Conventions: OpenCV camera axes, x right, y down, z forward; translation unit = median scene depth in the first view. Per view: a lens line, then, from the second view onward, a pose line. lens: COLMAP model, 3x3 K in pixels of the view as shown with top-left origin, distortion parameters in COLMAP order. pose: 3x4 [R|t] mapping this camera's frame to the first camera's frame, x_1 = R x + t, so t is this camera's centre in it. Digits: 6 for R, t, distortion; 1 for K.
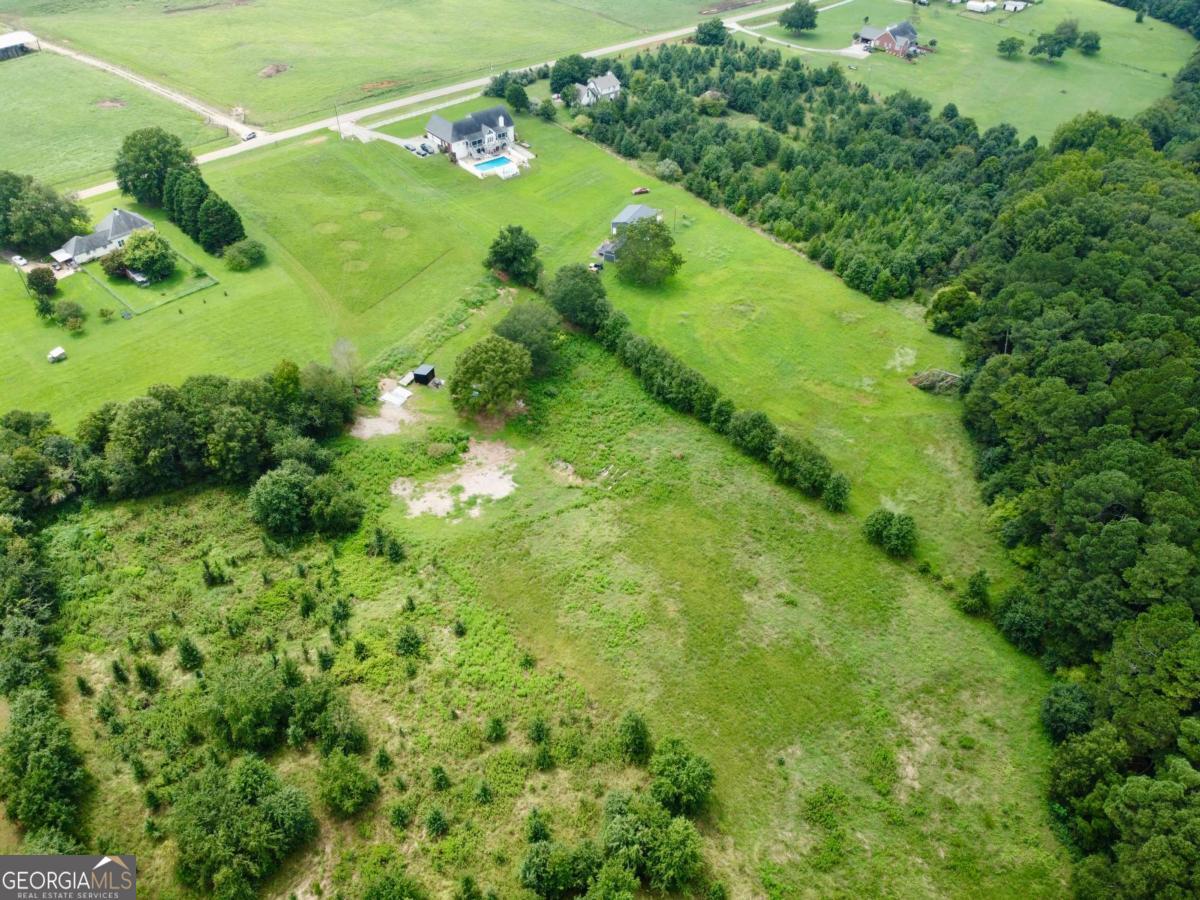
lens RADIAL K [[908.0, 0, 593.5], [0, 908.0, 452.5], [0, 0, 1]] dist [-0.003147, -0.007179]
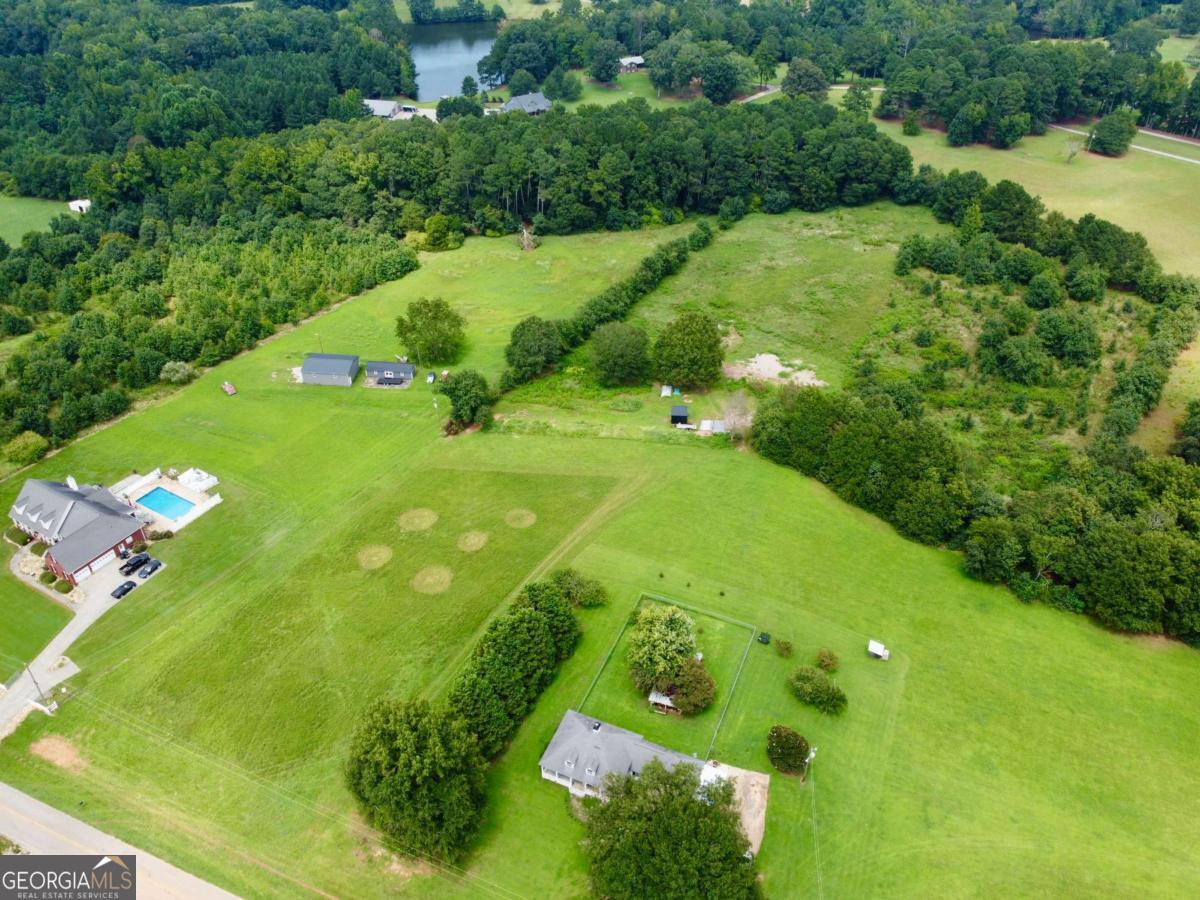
lens RADIAL K [[908.0, 0, 594.2], [0, 908.0, 445.4], [0, 0, 1]] dist [-0.003147, -0.007179]
pose [[-0.348095, -0.557003, 0.754041, -0.938551], [0.611567, 0.474691, 0.632973, -0.775744], [-0.710504, 0.681481, 0.175407, 0.873988]]
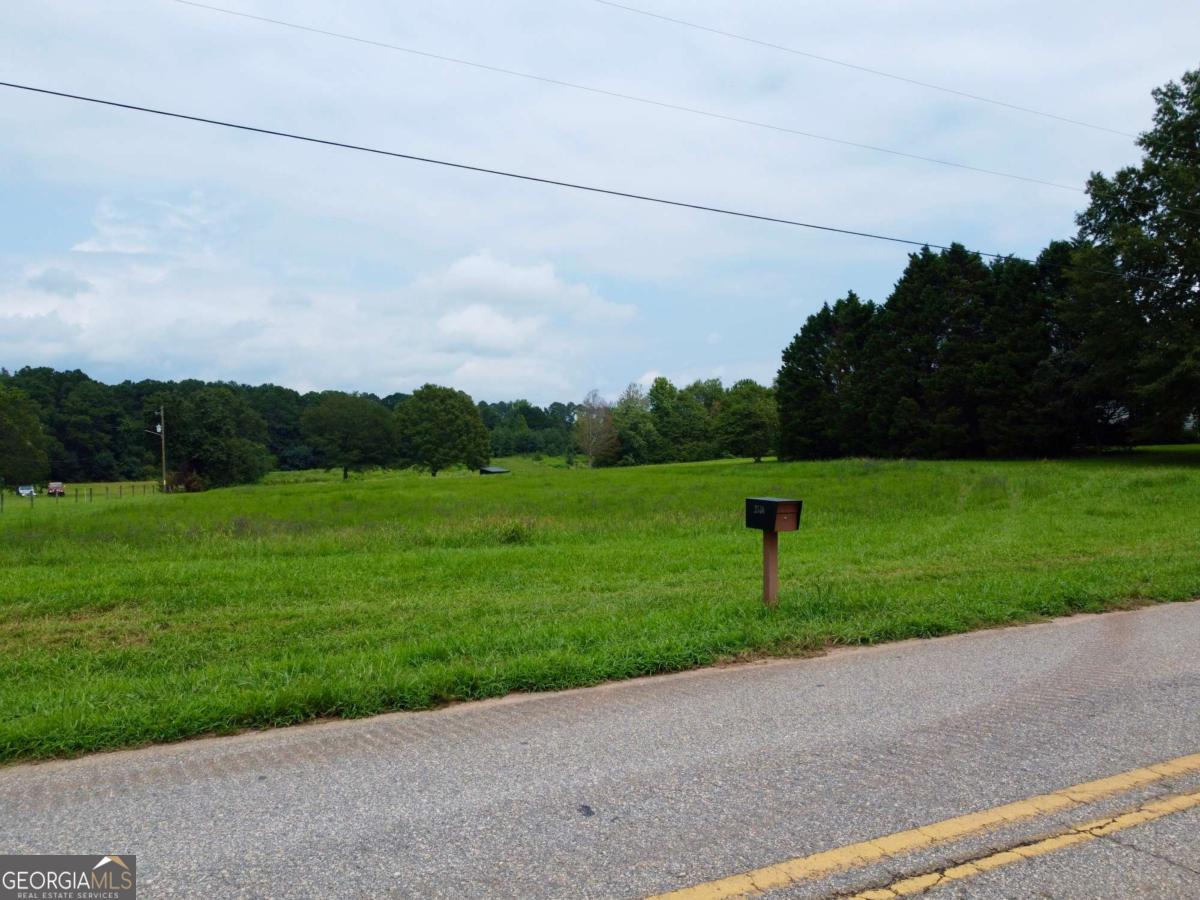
lens RADIAL K [[908.0, 0, 599.1], [0, 908.0, 449.2], [0, 0, 1]] dist [-0.003147, -0.007179]
pose [[-0.937941, -0.010336, 0.346642, -0.498449], [0.219893, 0.755207, 0.617503, -0.515514], [-0.268169, 0.655405, -0.706066, 1.421642]]
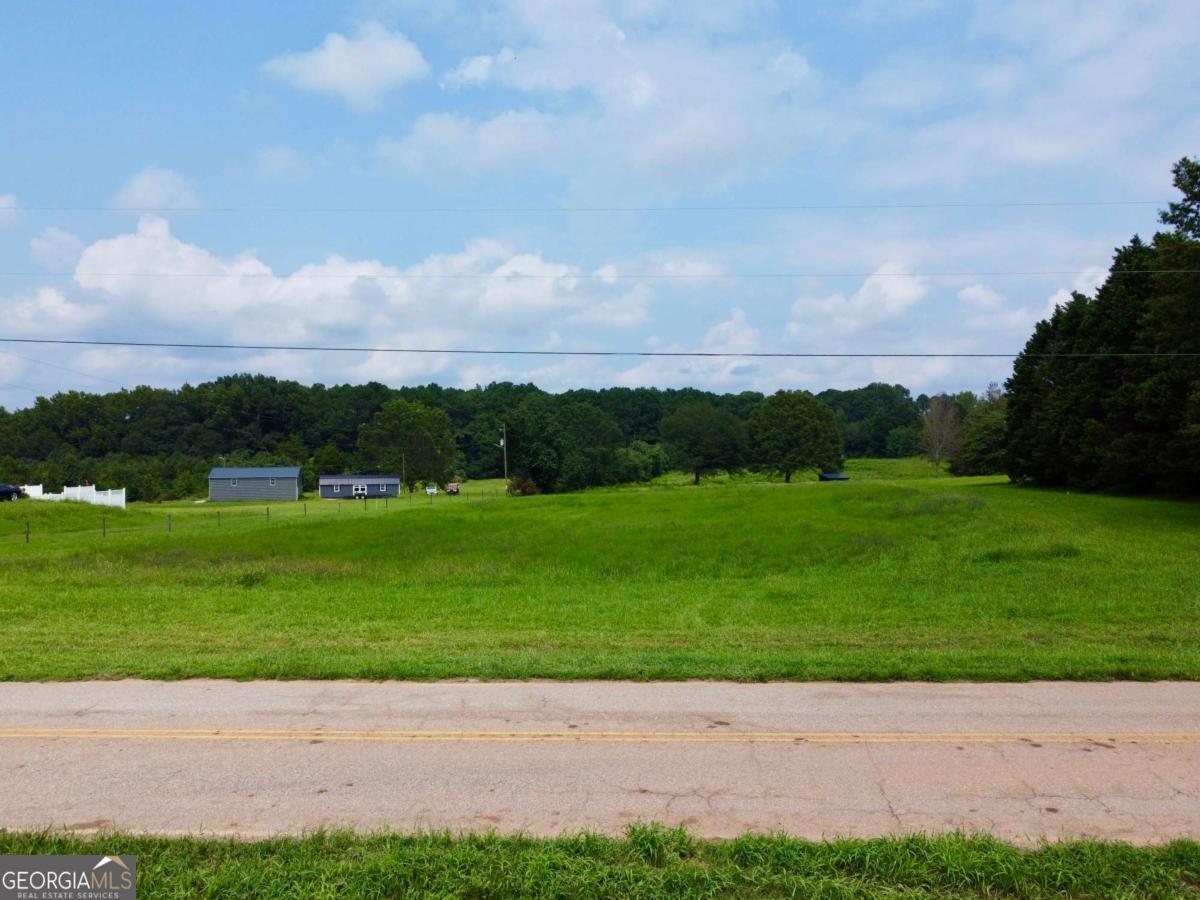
lens RADIAL K [[908.0, 0, 597.1], [0, 908.0, 446.5], [0, 0, 1]] dist [-0.003147, -0.007179]
pose [[-0.640866, -0.012406, 0.767553, -0.597834], [0.501081, 0.750719, 0.430510, -0.496036], [-0.581557, 0.660506, -0.474893, 1.379946]]
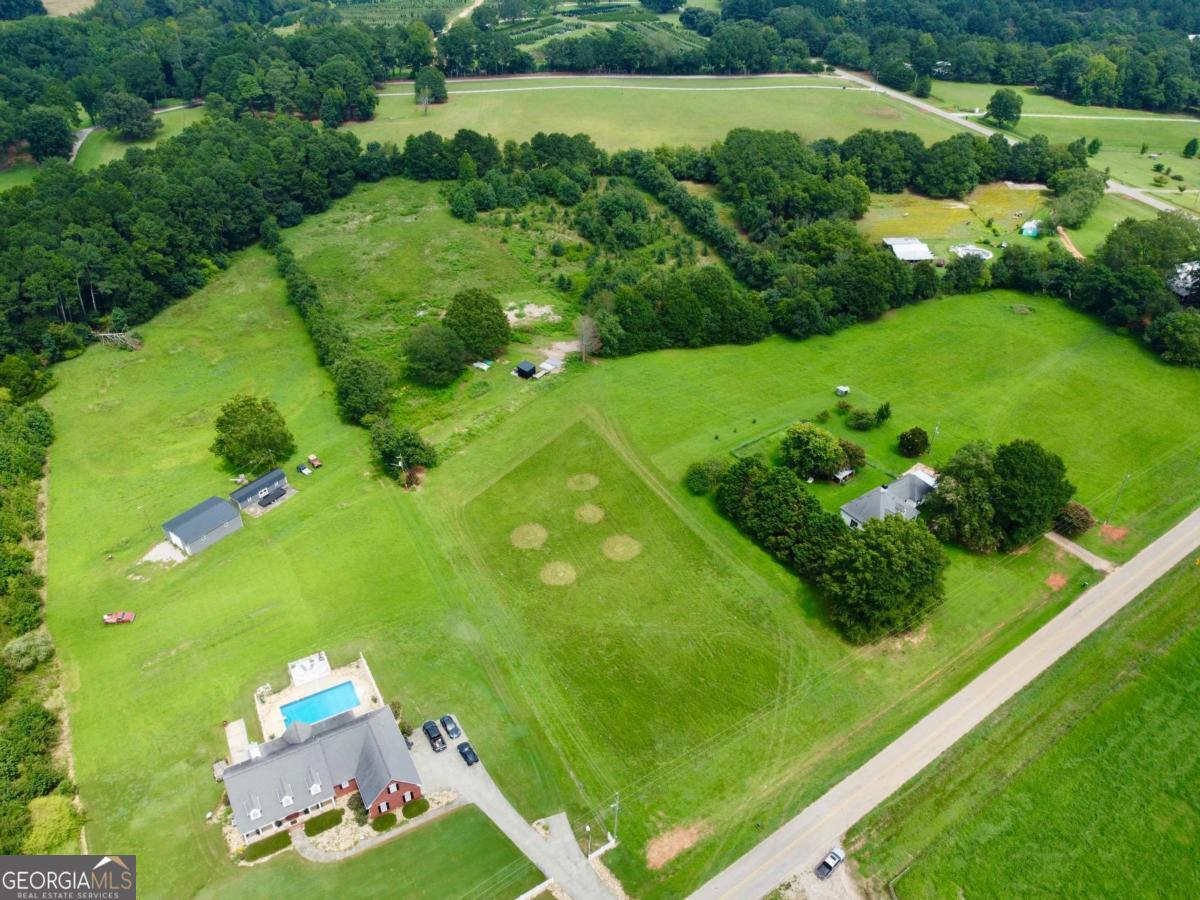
lens RADIAL K [[908.0, 0, 595.2], [0, 908.0, 452.5], [0, 0, 1]] dist [-0.003147, -0.007179]
pose [[-0.982360, -0.119917, 0.143490, -0.440494], [0.111459, 0.240656, 0.964190, -1.148959], [-0.150154, 0.963174, -0.223045, 1.303433]]
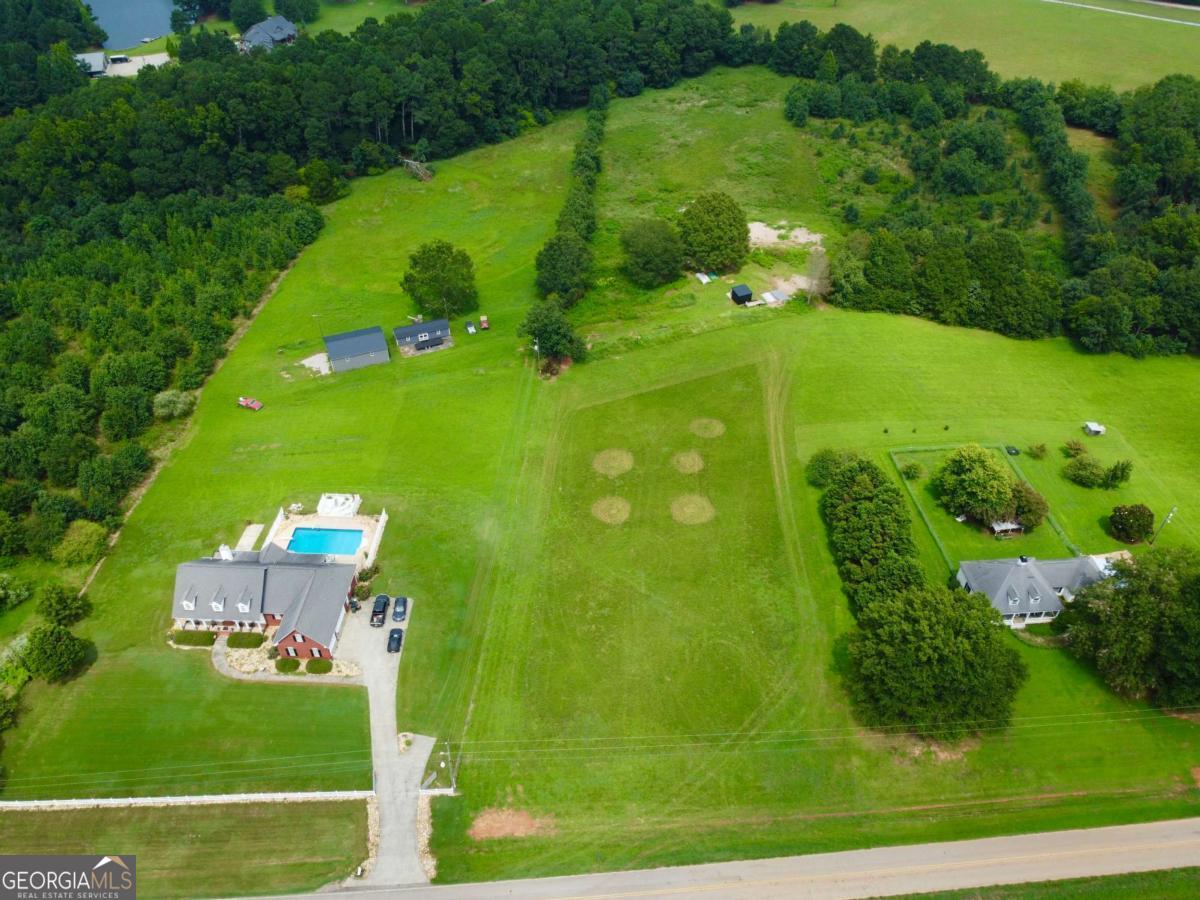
lens RADIAL K [[908.0, 0, 594.1], [0, 908.0, 448.6], [0, 0, 1]] dist [-0.003147, -0.007179]
pose [[-0.741129, -0.442911, 0.504537, -0.649940], [0.439360, 0.248259, 0.863325, -0.998675], [-0.507632, 0.861509, 0.010606, 1.185554]]
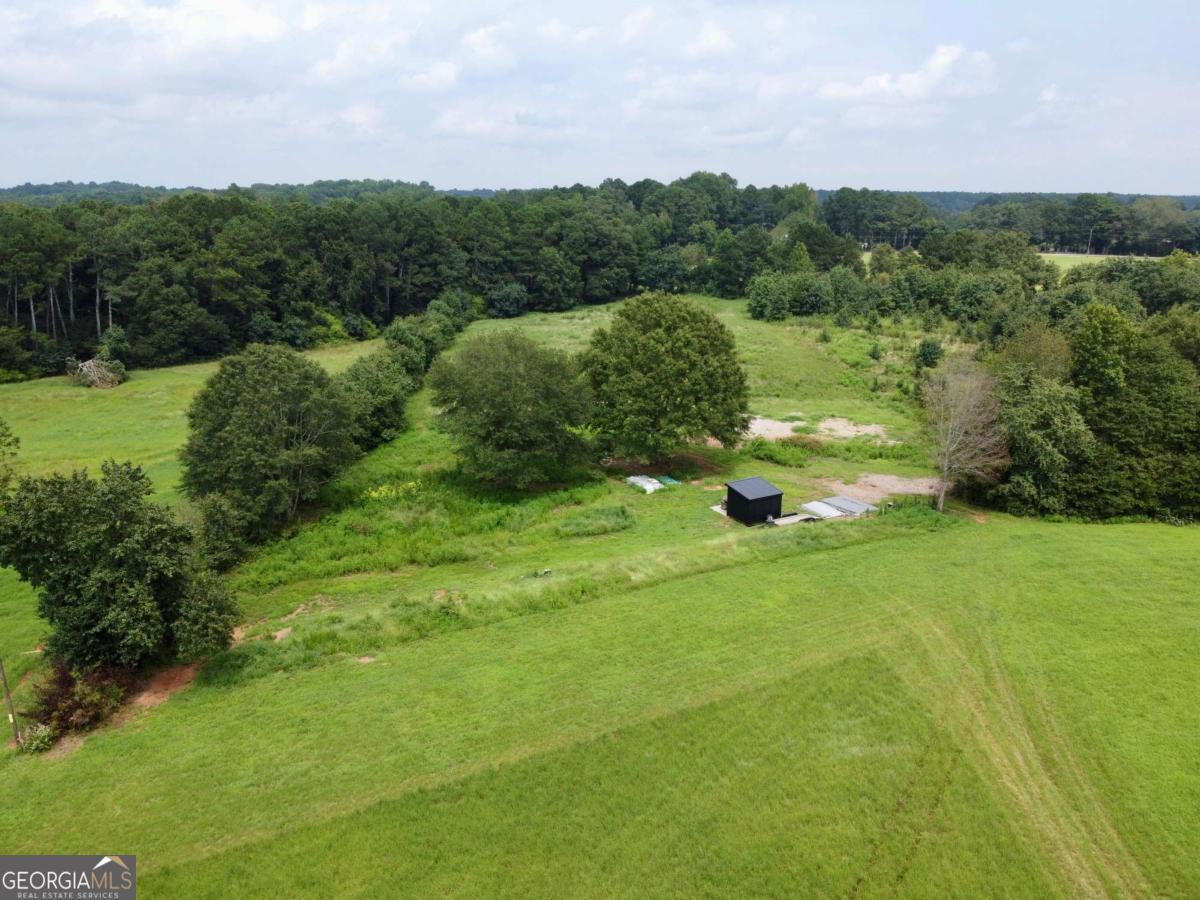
lens RADIAL K [[908.0, 0, 599.2], [0, 908.0, 448.1], [0, 0, 1]] dist [-0.003147, -0.007179]
pose [[-0.801014, -0.176008, 0.572187, -0.341943], [0.383164, 0.583637, 0.715928, -0.395283], [-0.459959, 0.792710, -0.400061, 1.127097]]
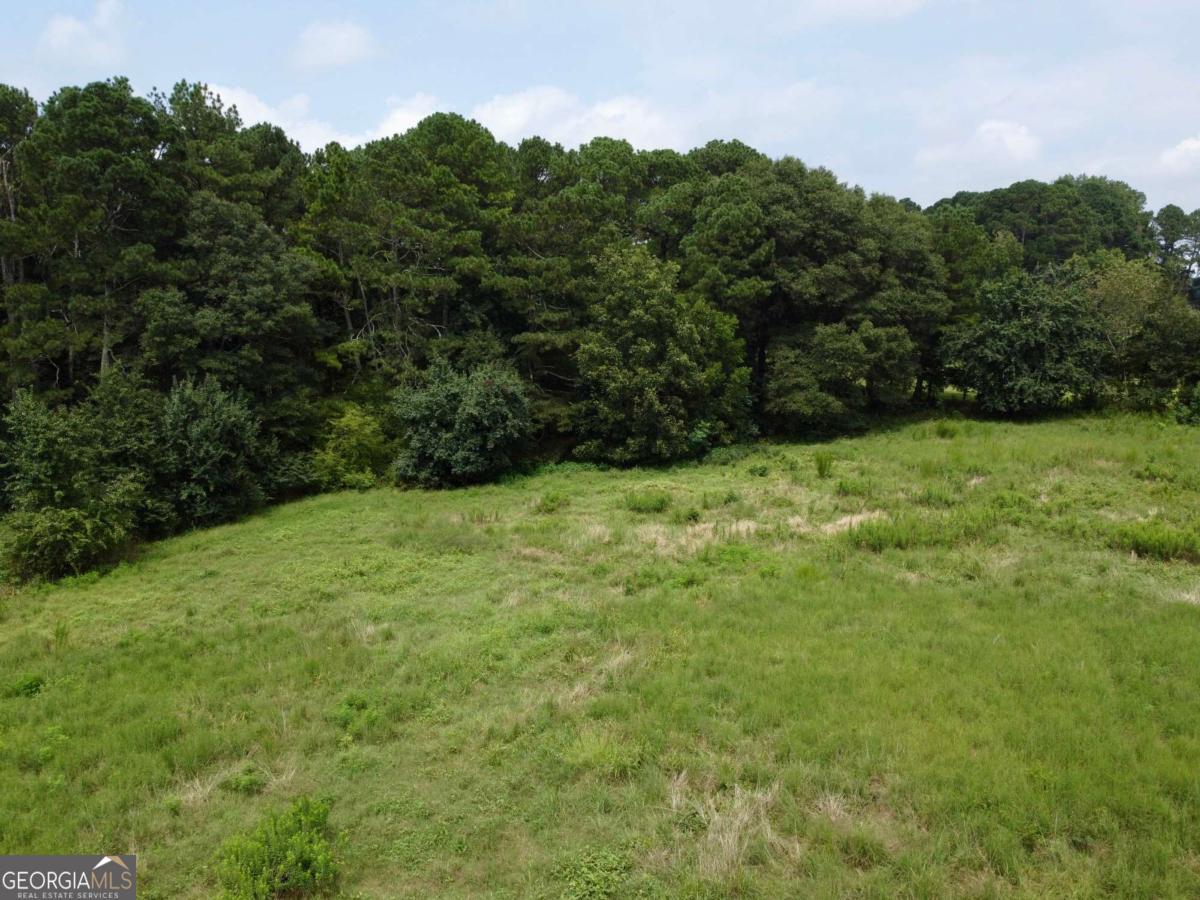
lens RADIAL K [[908.0, 0, 597.0], [0, 908.0, 450.1], [0, 0, 1]] dist [-0.003147, -0.007179]
pose [[-0.579636, -0.143614, 0.802120, 0.085054], [0.533429, 0.677258, 0.506730, 0.071669], [-0.616016, 0.721593, -0.315956, 0.713435]]
